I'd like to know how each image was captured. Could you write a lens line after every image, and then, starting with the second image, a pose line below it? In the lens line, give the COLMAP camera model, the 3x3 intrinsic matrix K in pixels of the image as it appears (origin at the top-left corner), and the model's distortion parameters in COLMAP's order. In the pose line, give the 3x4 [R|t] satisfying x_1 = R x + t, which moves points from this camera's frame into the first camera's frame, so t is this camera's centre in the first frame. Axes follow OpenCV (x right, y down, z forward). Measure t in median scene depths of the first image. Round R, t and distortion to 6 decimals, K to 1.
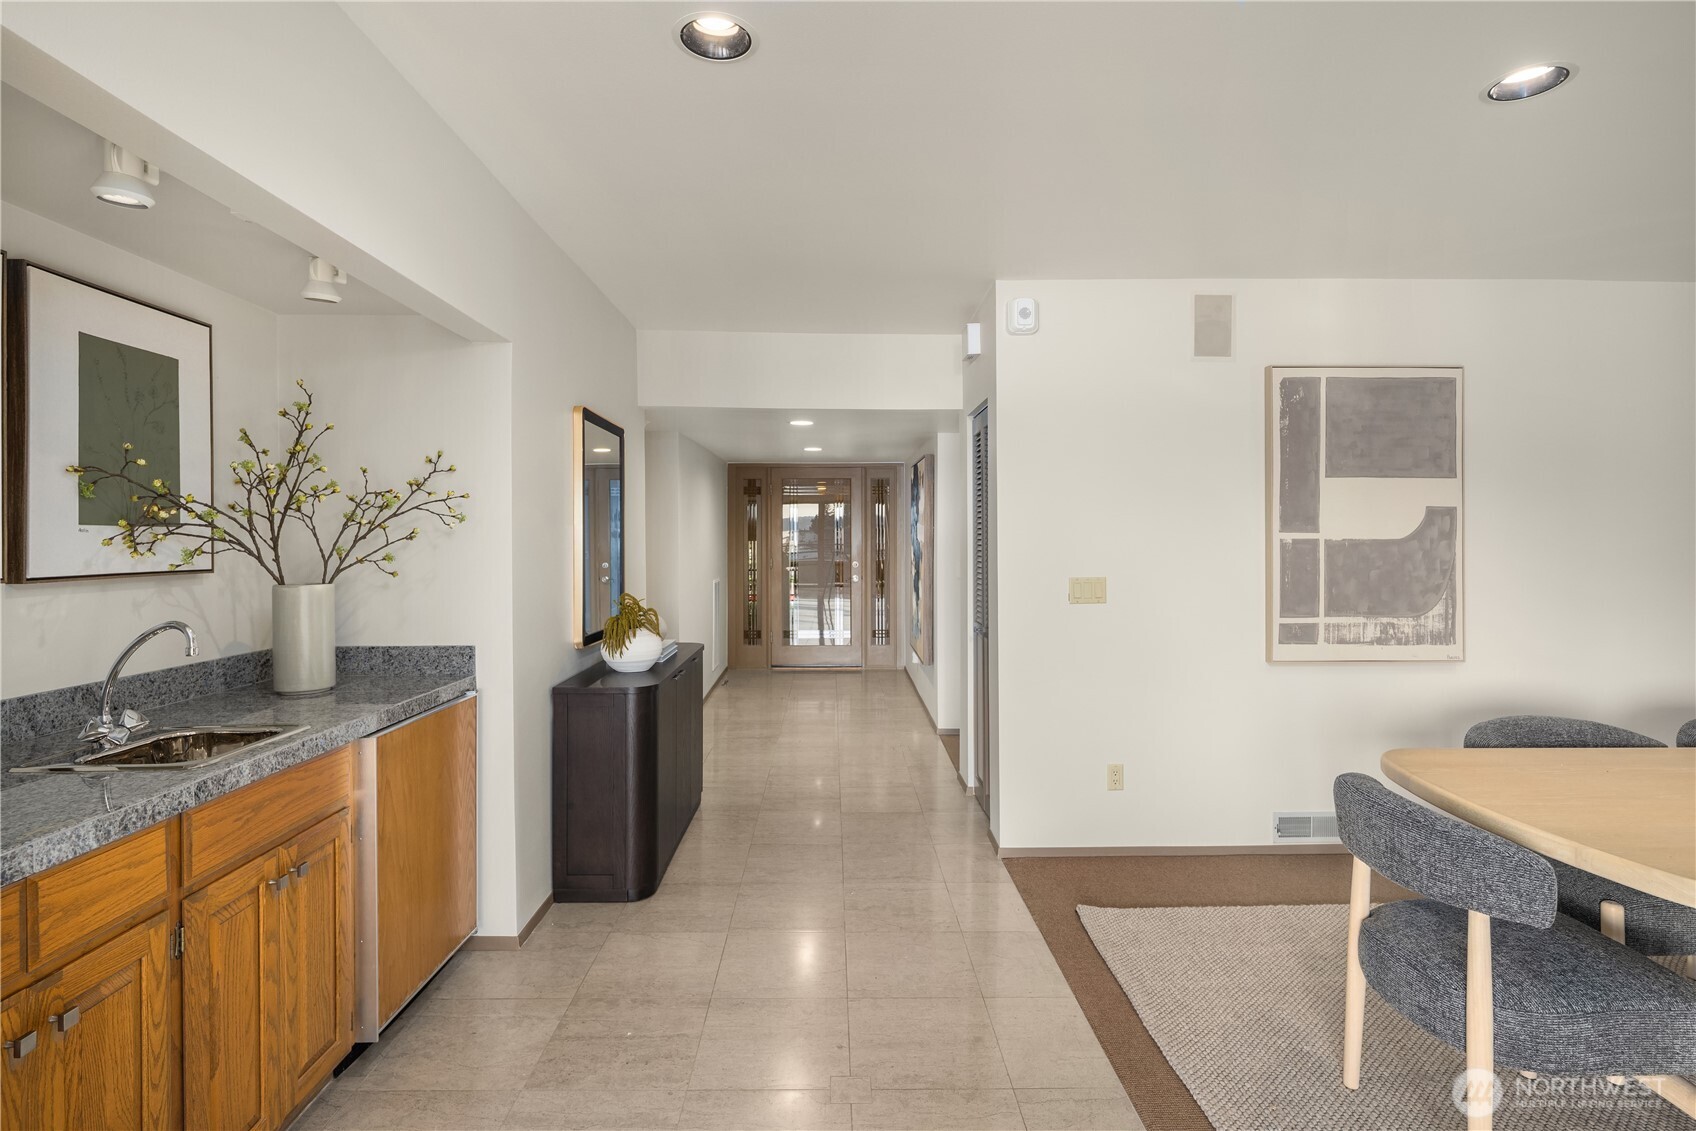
lens RADIAL K [[827.5, 0, 849.7], [0, 827.5, 546.7], [0, 0, 1]] dist [0.000117, -0.000992]
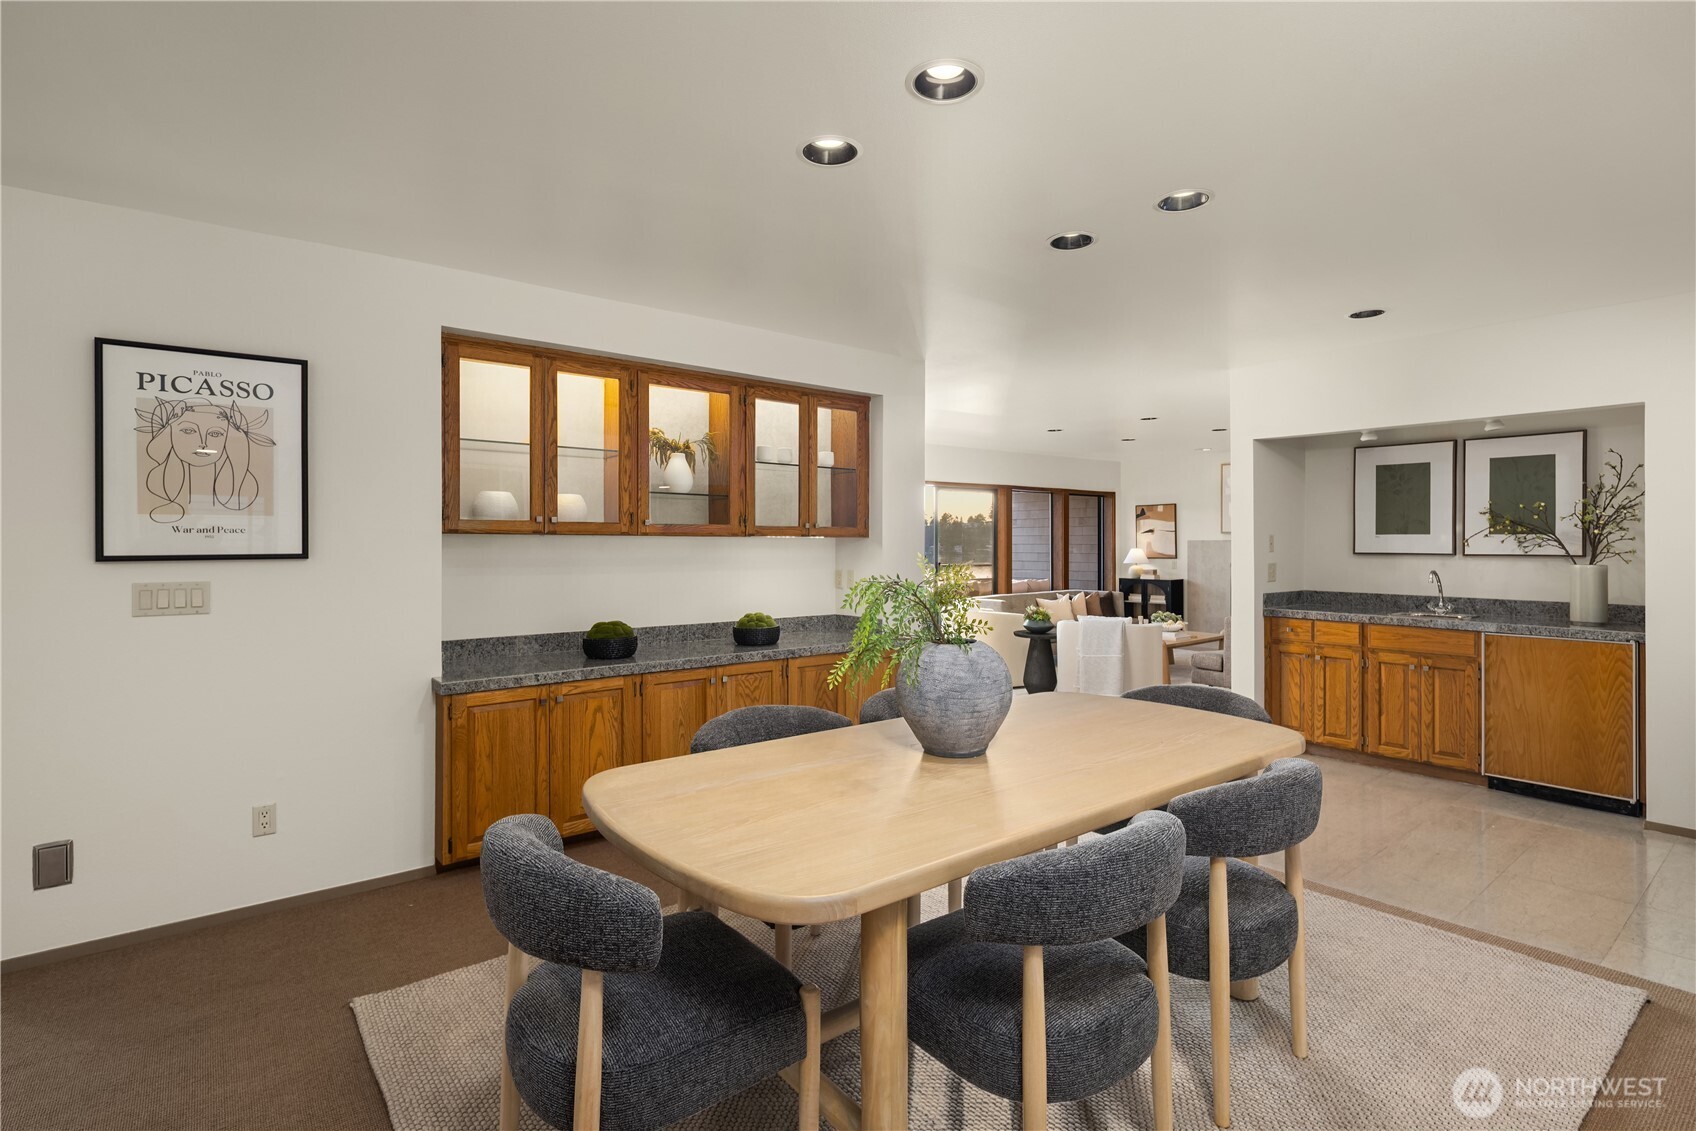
lens RADIAL K [[827.5, 0, 849.7], [0, 827.5, 546.7], [0, 0, 1]] dist [0.000117, -0.000992]
pose [[-0.789873, 0.005604, -0.613245, 2.097689], [-0.005580, 0.999851, 0.016324, -0.018210], [0.613245, 0.016316, -0.789724, 1.738271]]
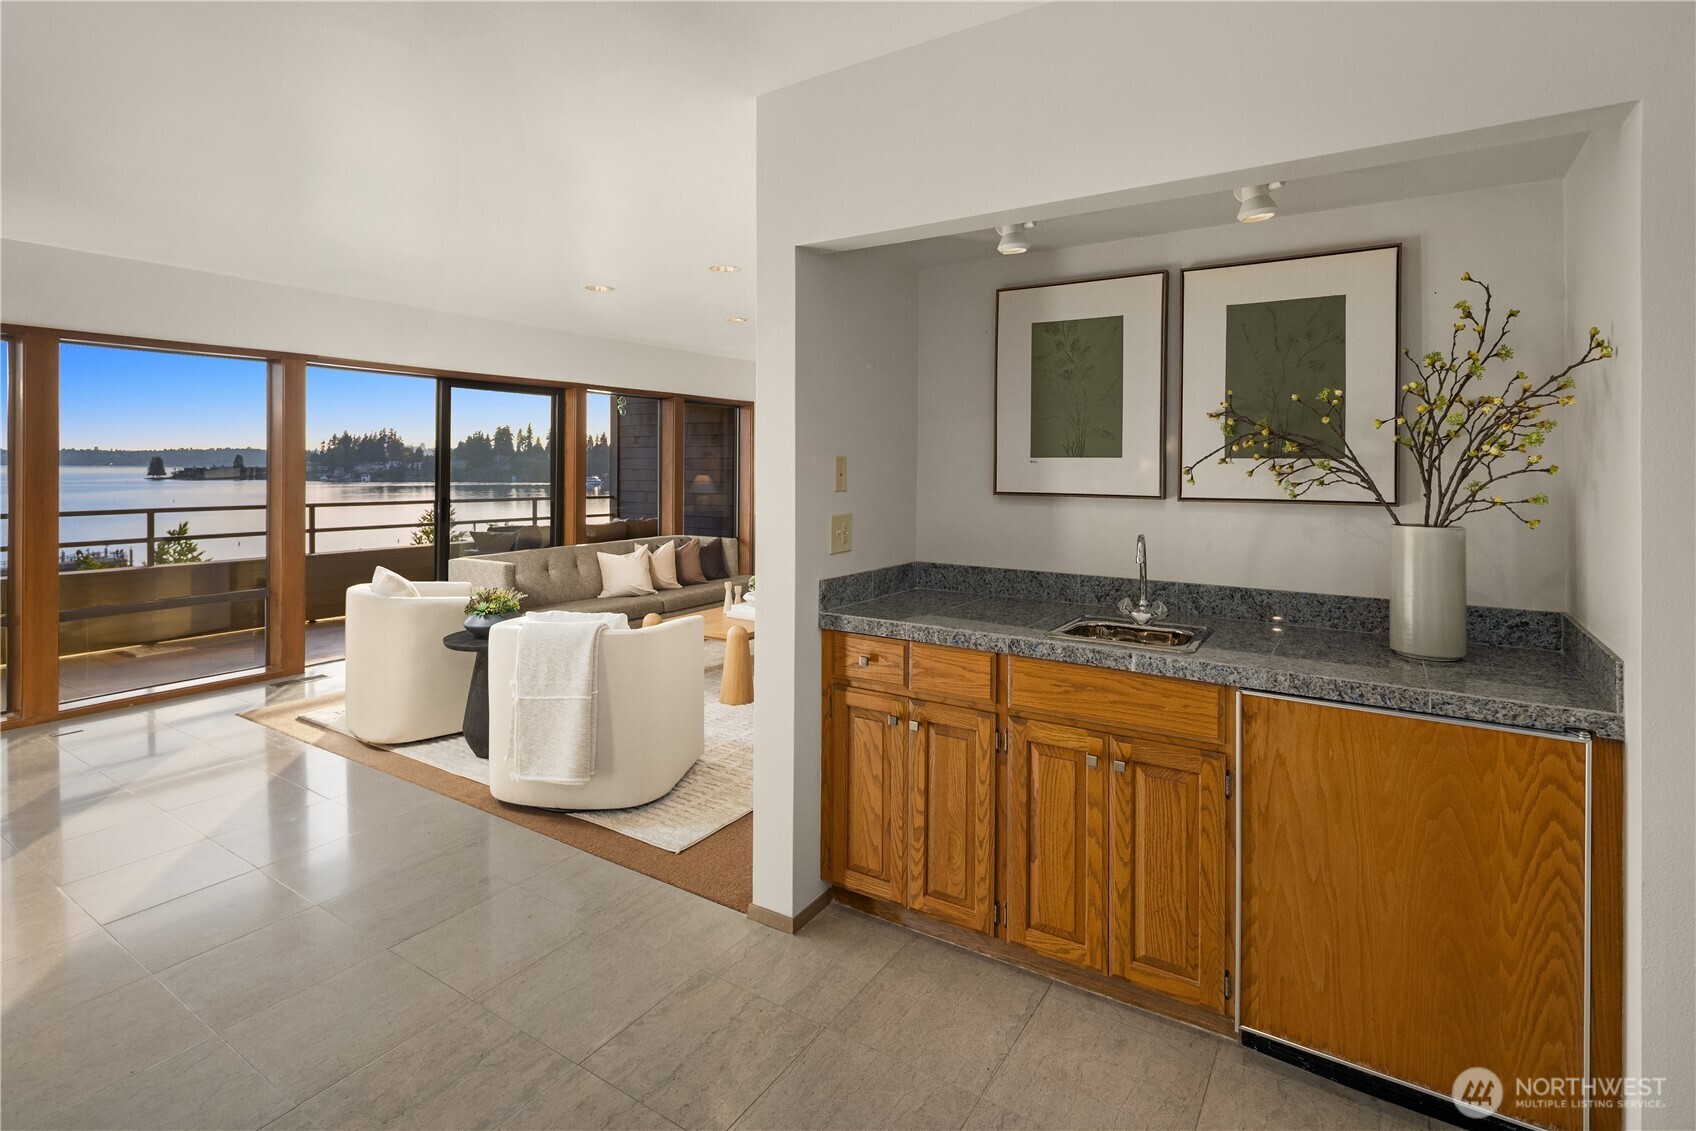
lens RADIAL K [[818.1, 0, 848.7], [0, 818.1, 468.8], [0, 0, 1]] dist [-0.002114, -0.000741]
pose [[-0.562351, 0.001682, -0.826897, 0.410927], [-0.013878, 0.999838, 0.011472, -0.015934], [0.826782, 0.017927, -0.562237, 1.184210]]
